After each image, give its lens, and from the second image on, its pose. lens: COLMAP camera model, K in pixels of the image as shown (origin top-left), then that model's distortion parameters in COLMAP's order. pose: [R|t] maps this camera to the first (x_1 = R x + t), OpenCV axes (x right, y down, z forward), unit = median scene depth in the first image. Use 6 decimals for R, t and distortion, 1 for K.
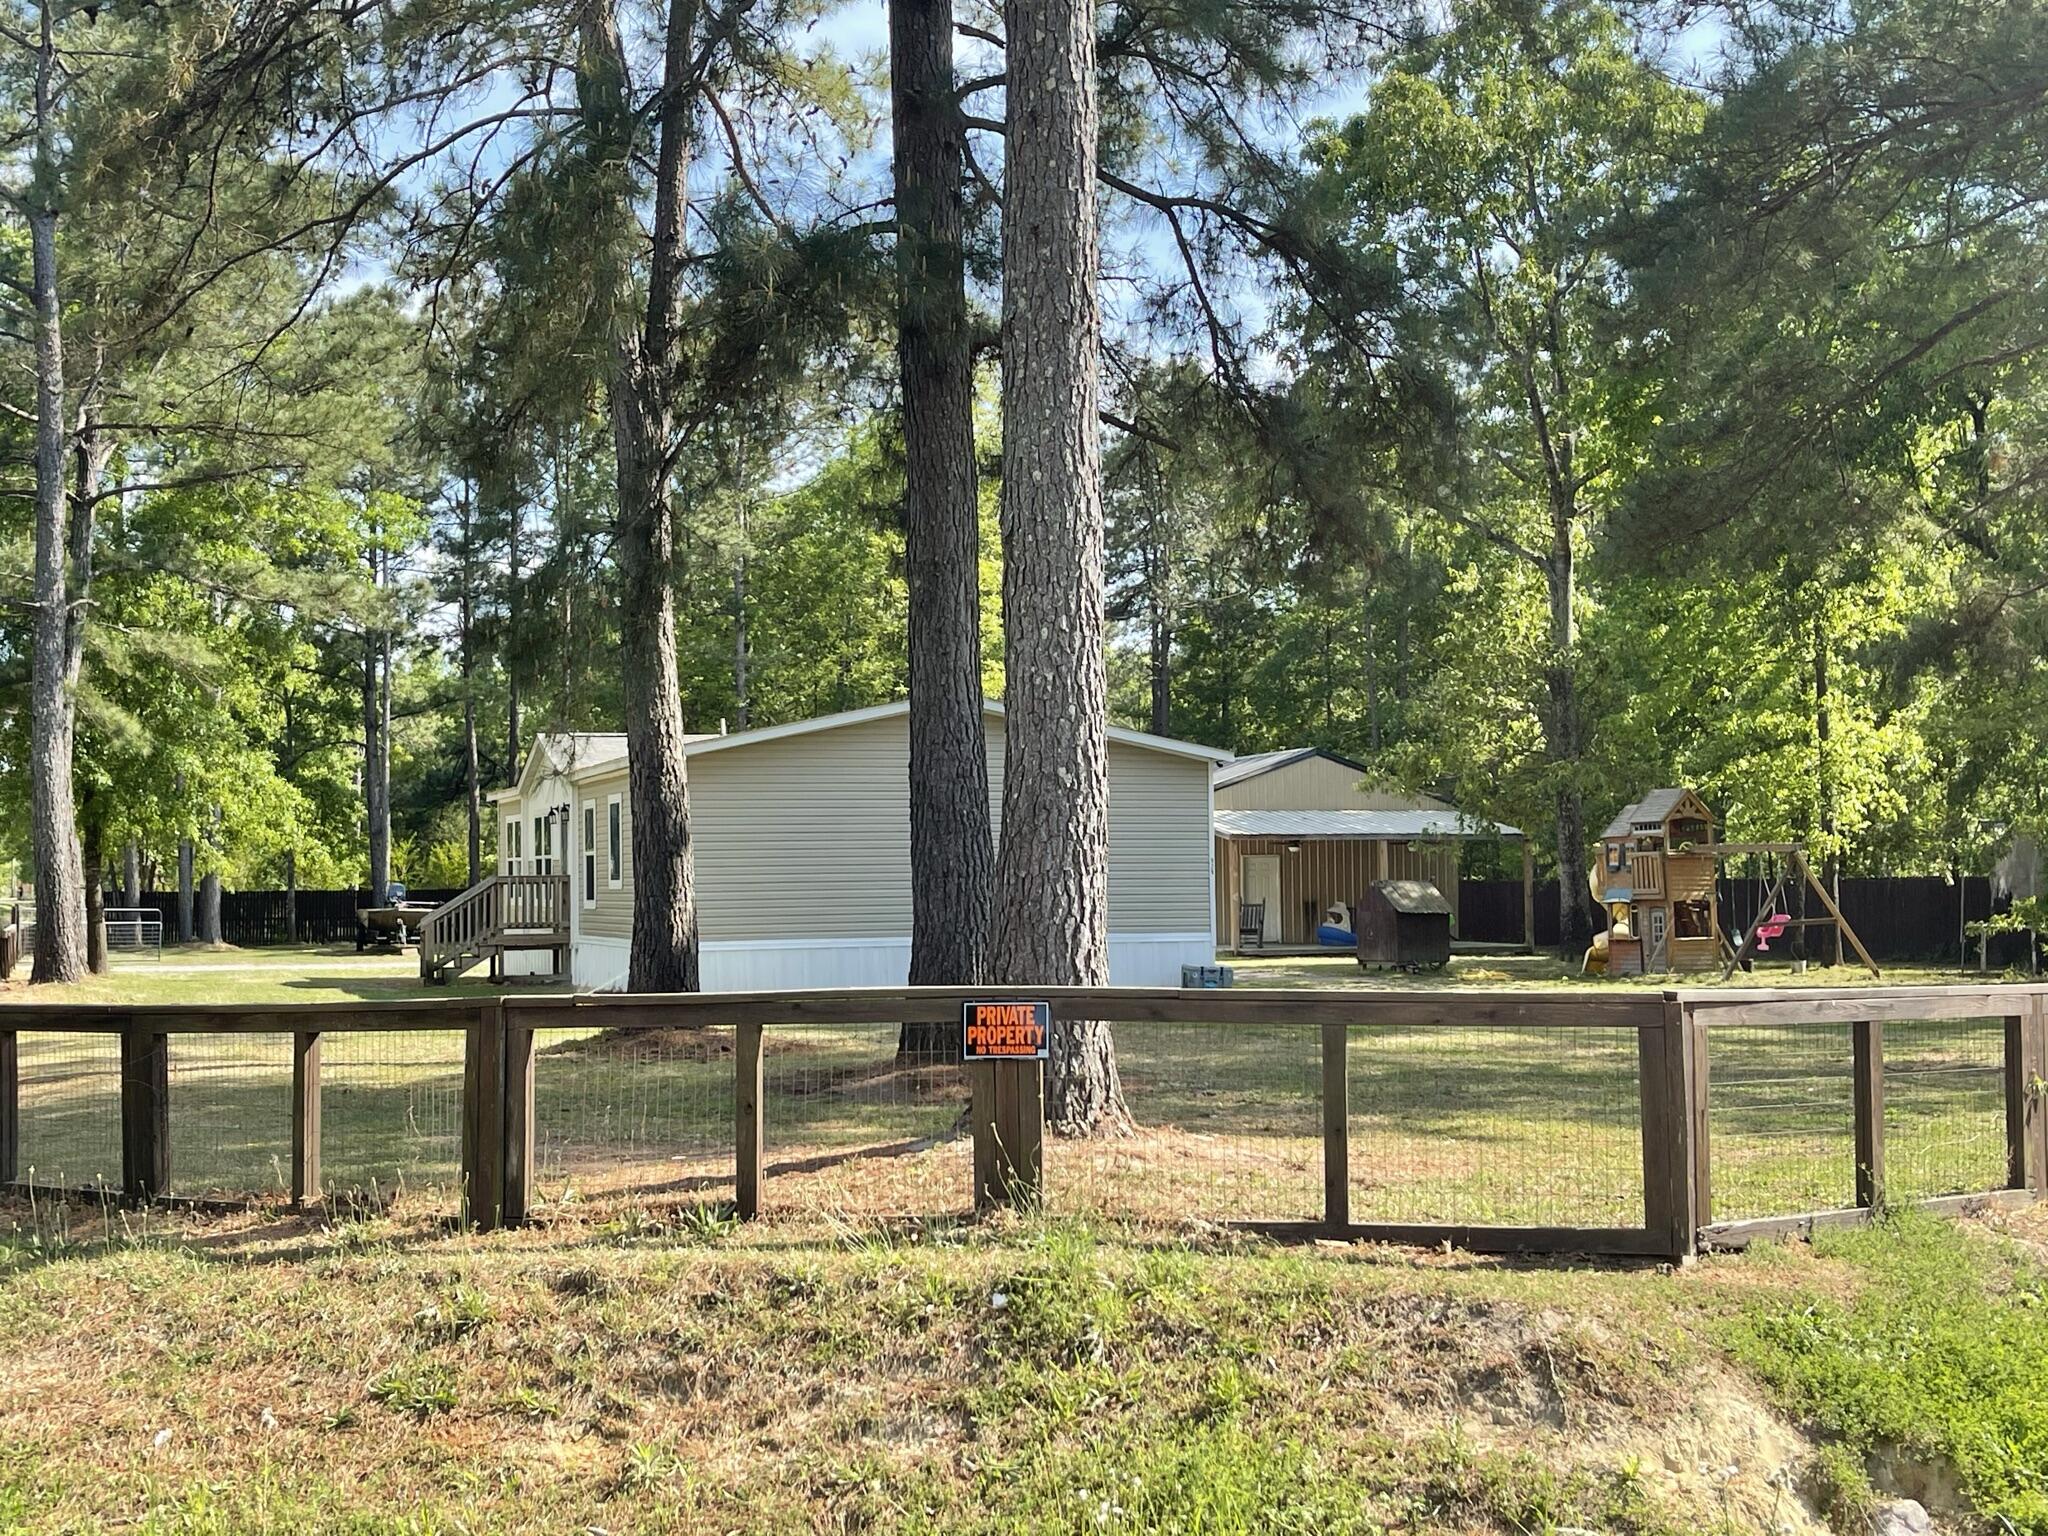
lens RADIAL K [[2561.5, 0, 1026.5], [0, 2561.5, 763.8], [0, 0, 1]] dist [0.038251, 0.000000]
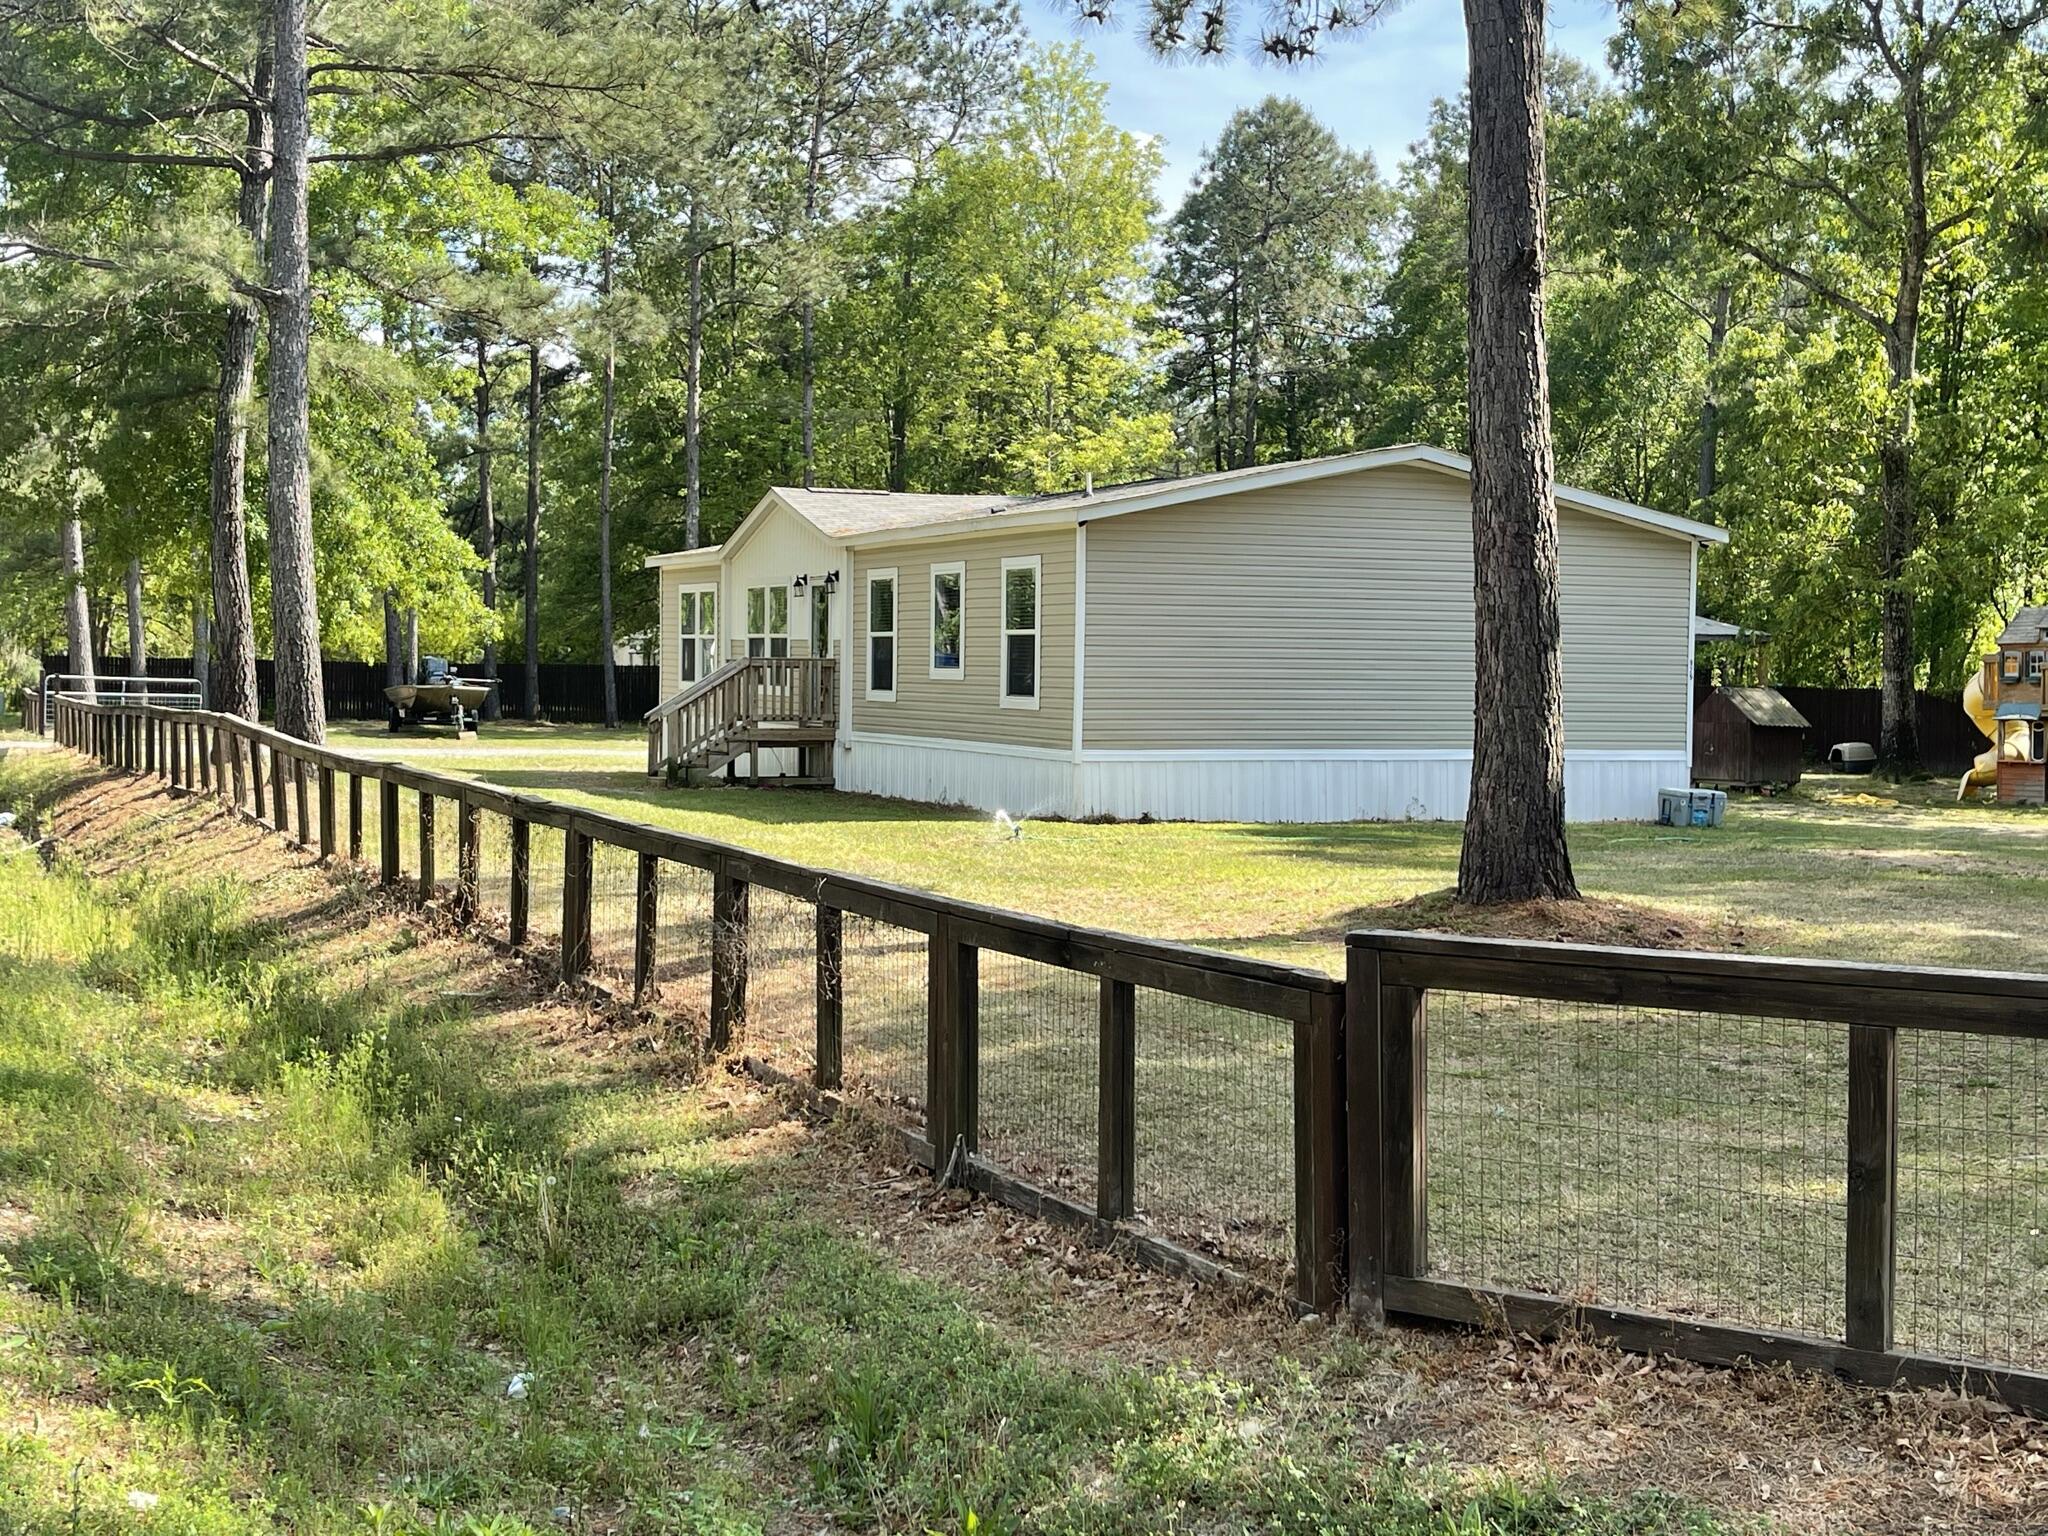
lens RADIAL K [[2561.5, 0, 1019.5], [0, 2561.5, 773.4], [0, 0, 1]] dist [0.038251, 0.000000]
pose [[0.997295, 0.022274, 0.070043, -0.163614], [-0.028298, 0.995874, 0.086220, 0.006712], [-0.067833, -0.087968, 0.993811, 0.157966]]
